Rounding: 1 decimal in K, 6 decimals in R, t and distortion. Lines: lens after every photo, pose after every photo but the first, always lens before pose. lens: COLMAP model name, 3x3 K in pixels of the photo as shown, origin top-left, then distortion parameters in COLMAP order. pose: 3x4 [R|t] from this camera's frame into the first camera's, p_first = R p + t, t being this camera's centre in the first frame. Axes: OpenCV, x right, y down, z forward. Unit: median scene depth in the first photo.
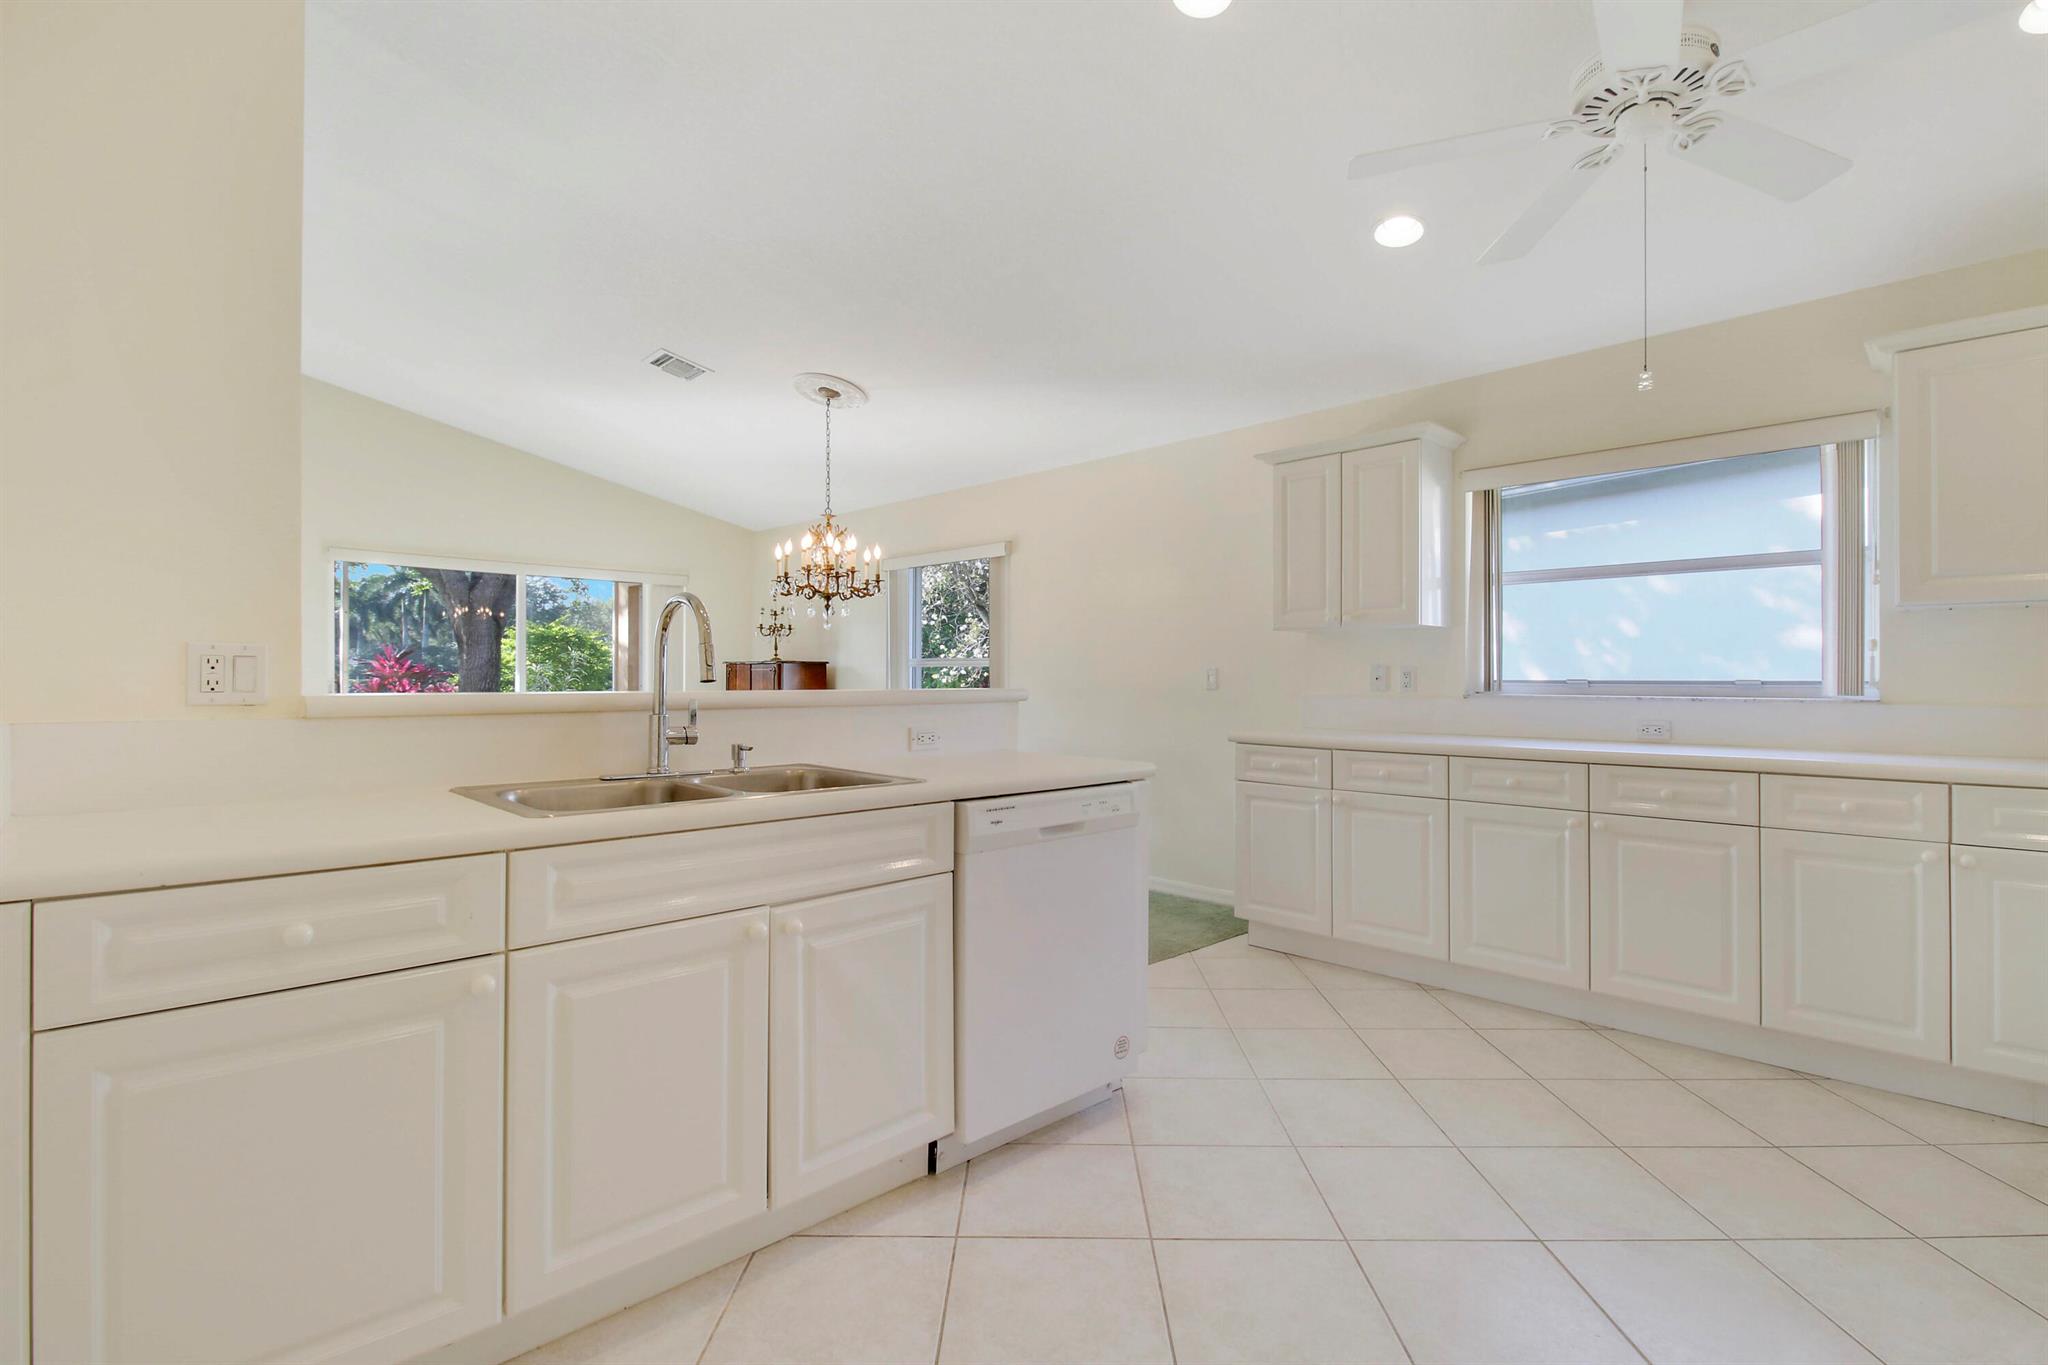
lens RADIAL K [[942.9, 0, 1020.5], [0, 942.9, 673.8], [0, 0, 1]] dist [0.000862, 0.000068]
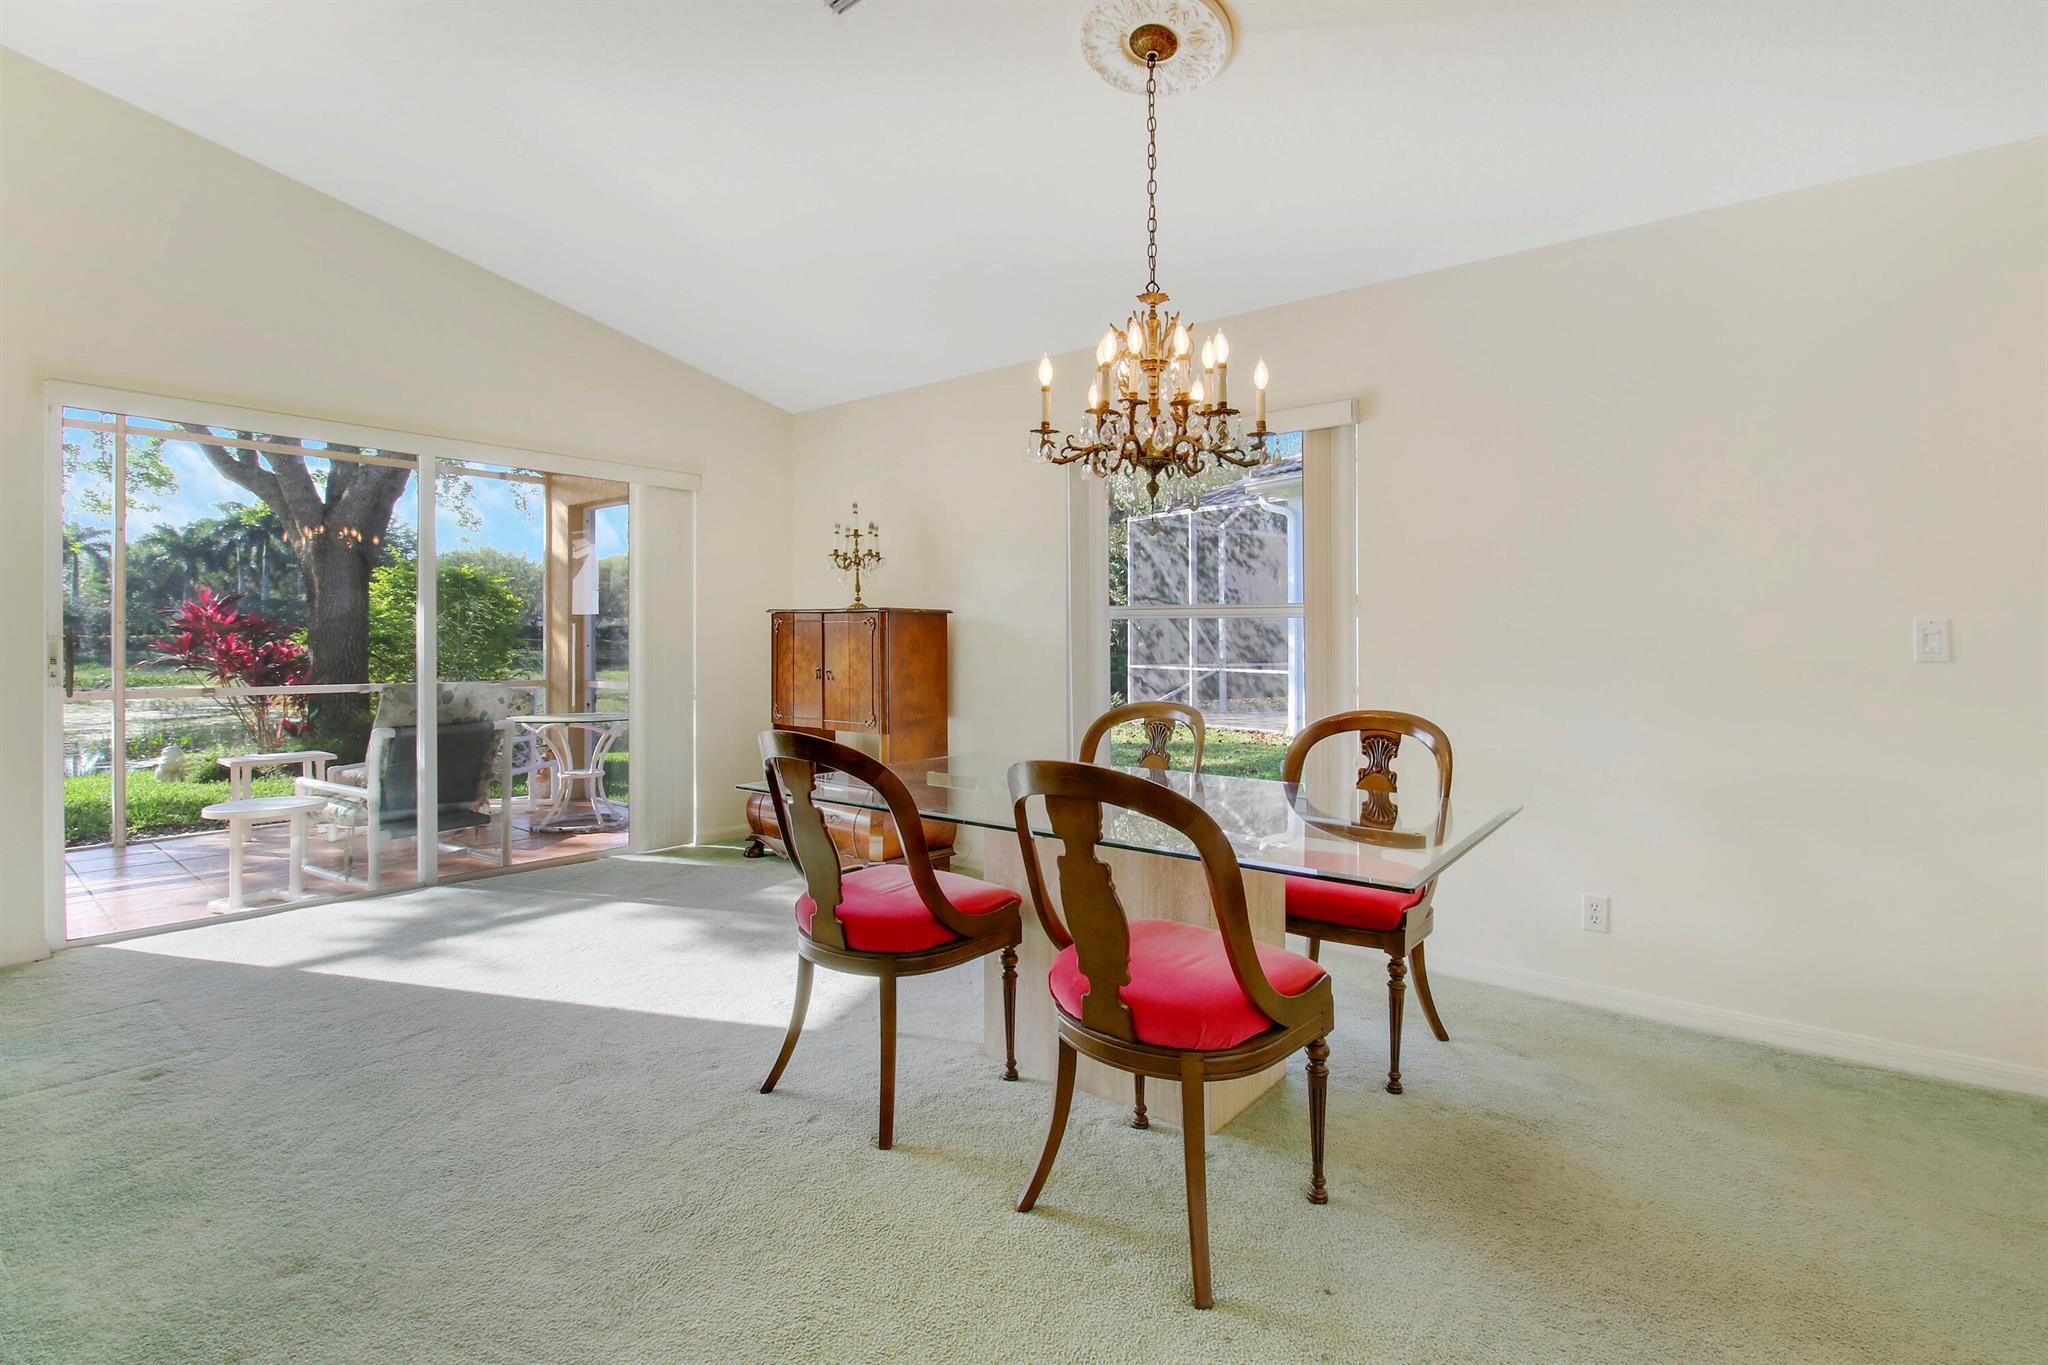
lens RADIAL K [[923.8, 0, 1017.9], [0, 923.8, 671.1], [0, 0, 1]] dist [0.000056, -0.000453]
pose [[0.992898, 0.004793, 0.118873, -0.257189], [-0.009295, 0.999259, 0.037342, 0.004371], [-0.118606, -0.038182, 0.992207, 0.424055]]
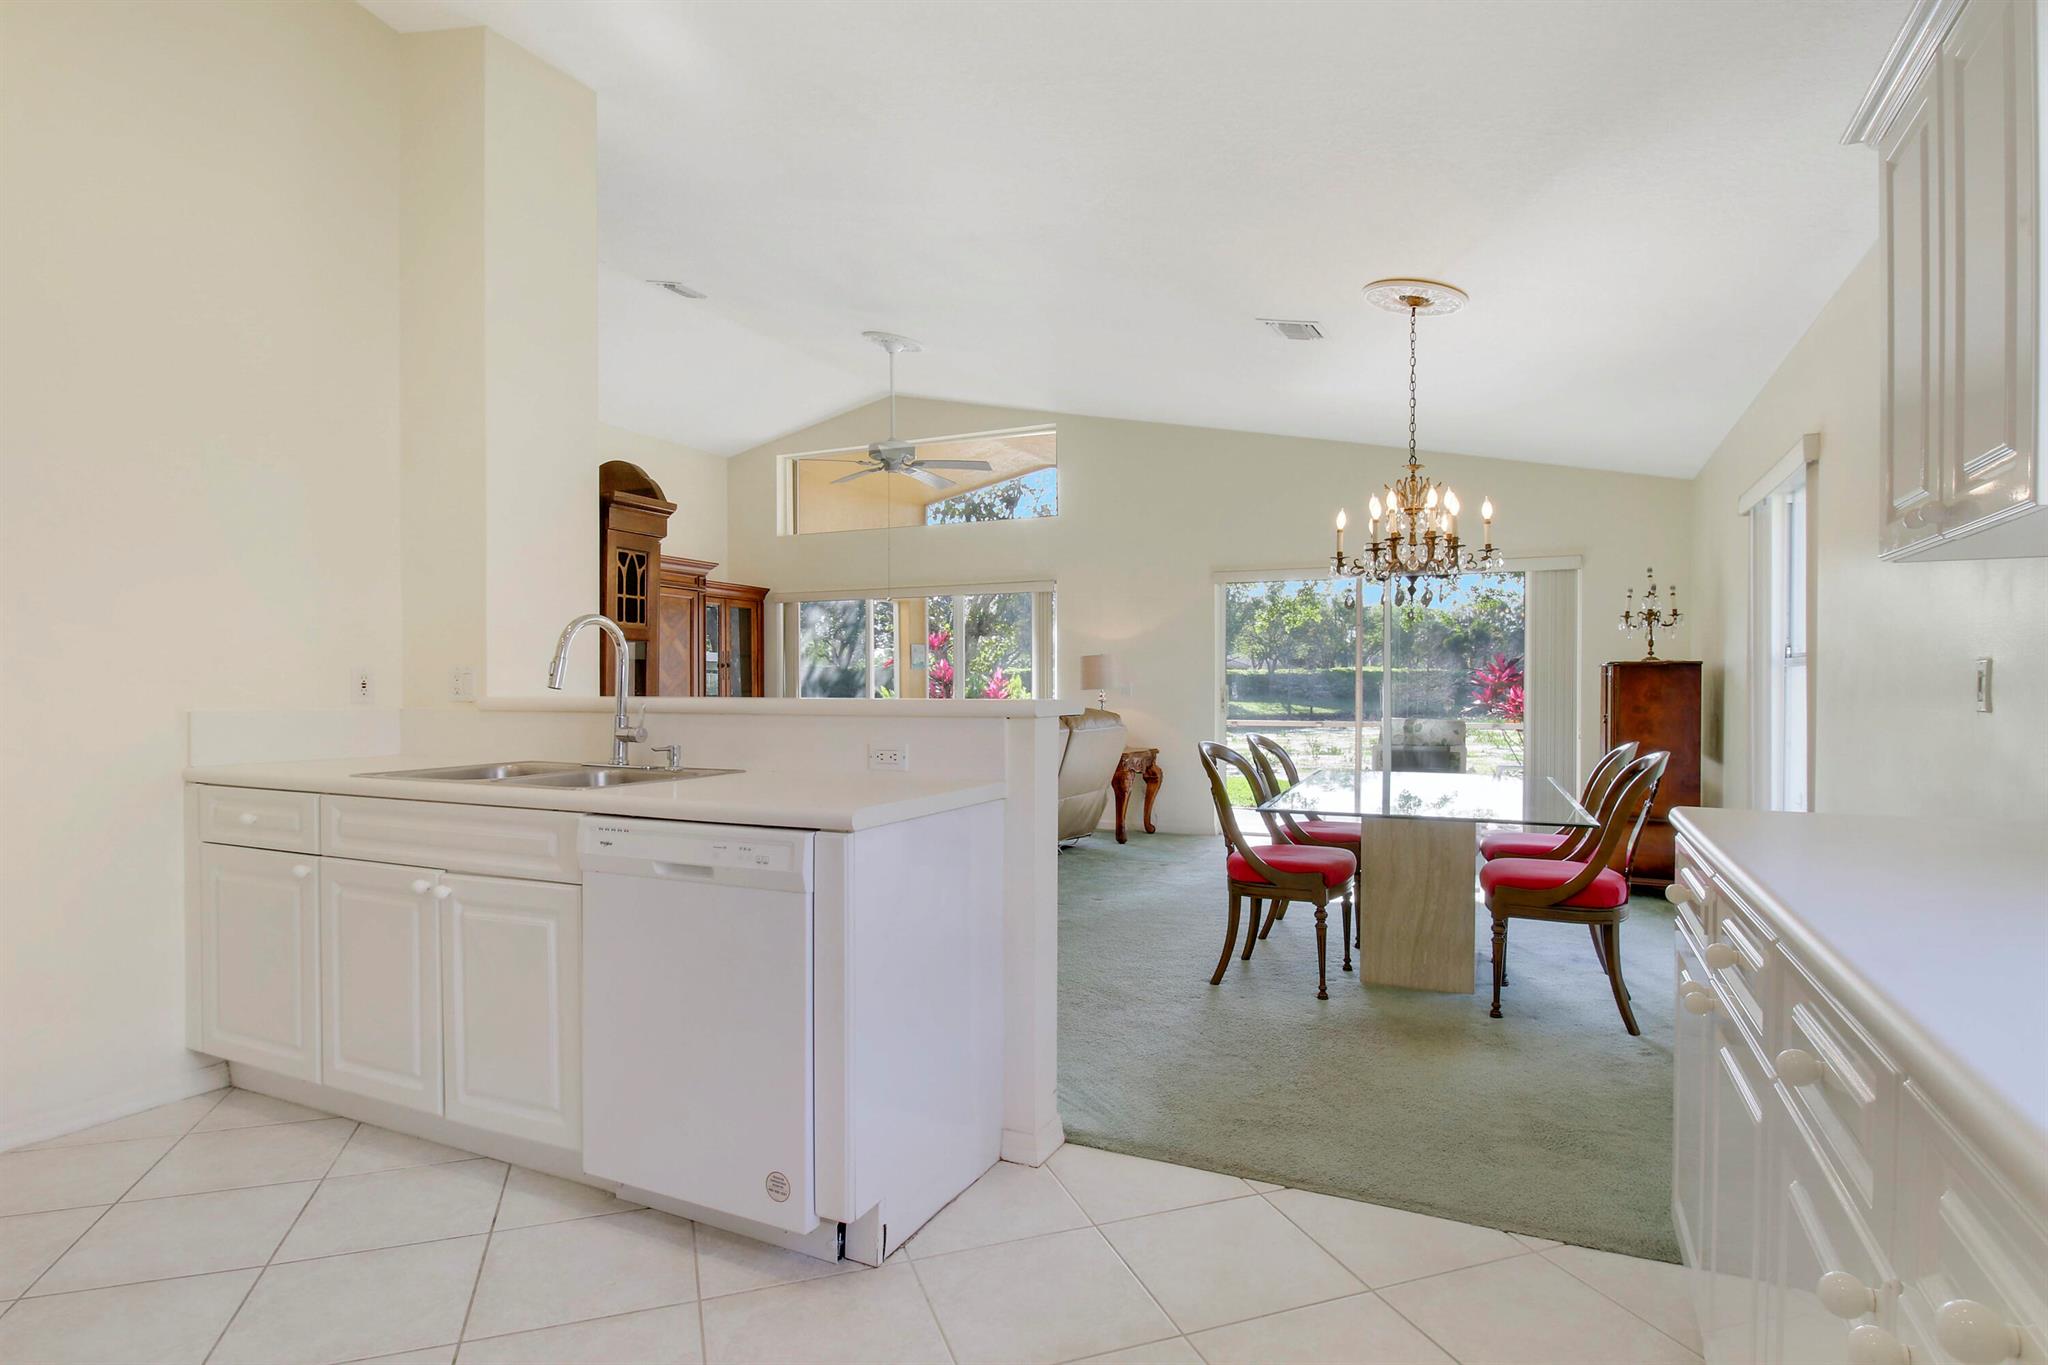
lens RADIAL K [[1060.6, 0, 1047.6], [0, 1060.6, 693.1], [0, 0, 1]] dist [-0.002881, -0.001073]
pose [[0.368640, 0.005265, -0.929557, 0.352152], [0.003687, 0.999968, 0.007126, 0.002046], [0.929565, -0.006054, 0.368609, 0.330140]]
